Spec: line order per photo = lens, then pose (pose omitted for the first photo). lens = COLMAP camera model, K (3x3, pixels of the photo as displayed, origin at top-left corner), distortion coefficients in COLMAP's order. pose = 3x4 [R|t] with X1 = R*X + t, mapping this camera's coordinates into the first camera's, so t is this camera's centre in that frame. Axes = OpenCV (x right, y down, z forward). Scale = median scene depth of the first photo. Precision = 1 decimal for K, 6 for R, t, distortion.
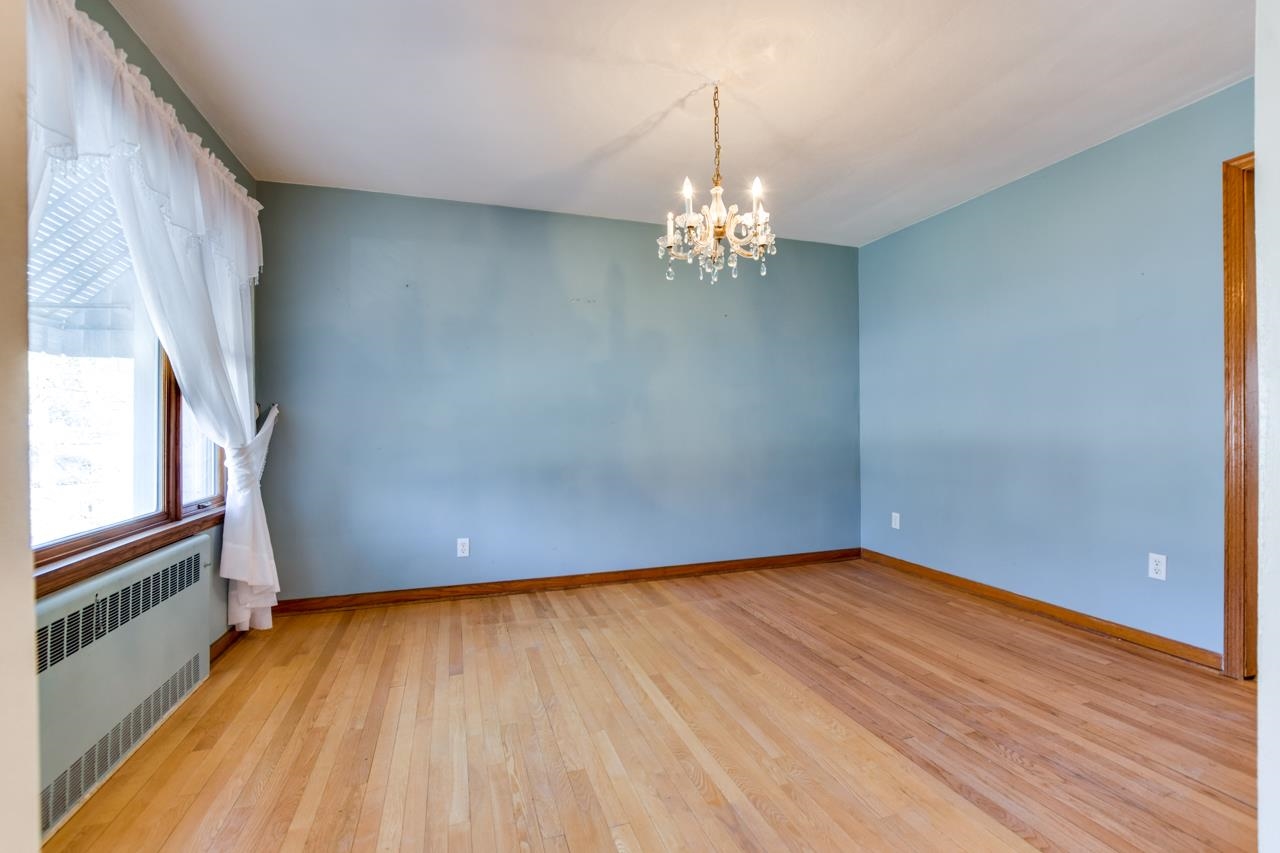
lens RADIAL K [[574.3, 0, 630.1], [0, 574.3, 434.4], [0, 0, 1]] dist [-0.026457, 0.006462]
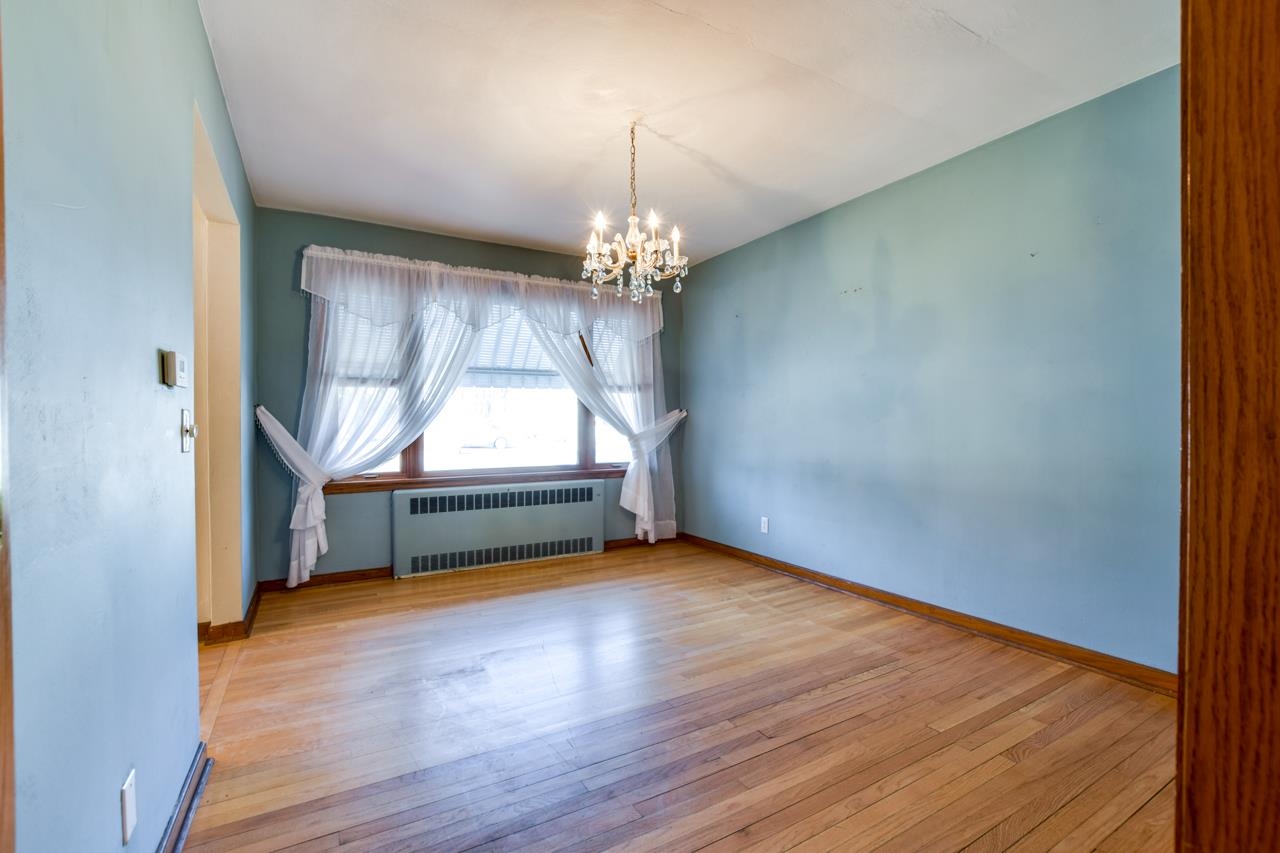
lens RADIAL K [[574.3, 0, 649.3], [0, 574.3, 437.6], [0, 0, 1]] dist [-0.026457, 0.006462]
pose [[0.203065, 0.034255, -0.978566, 0.962543], [-0.011347, 0.999403, 0.032630, -0.024944], [0.979100, 0.004477, 0.203332, 0.602769]]
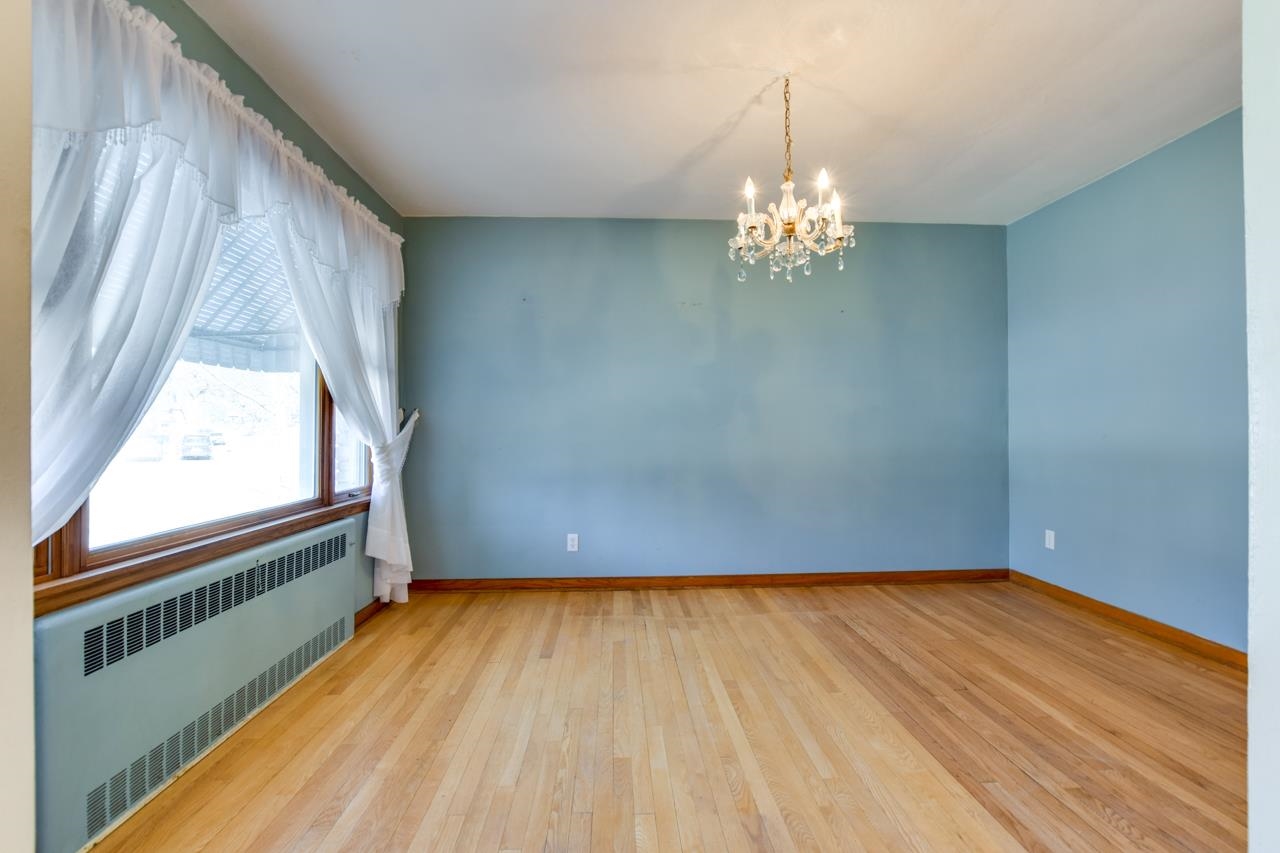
lens RADIAL K [[574.3, 0, 625.0], [0, 574.3, 439.4], [0, 0, 1]] dist [-0.026457, 0.006462]
pose [[0.961615, 0.008341, -0.274275, 0.111104], [-0.007660, 0.999964, 0.003557, 0.000206], [0.274295, -0.001320, 0.961645, -0.003375]]
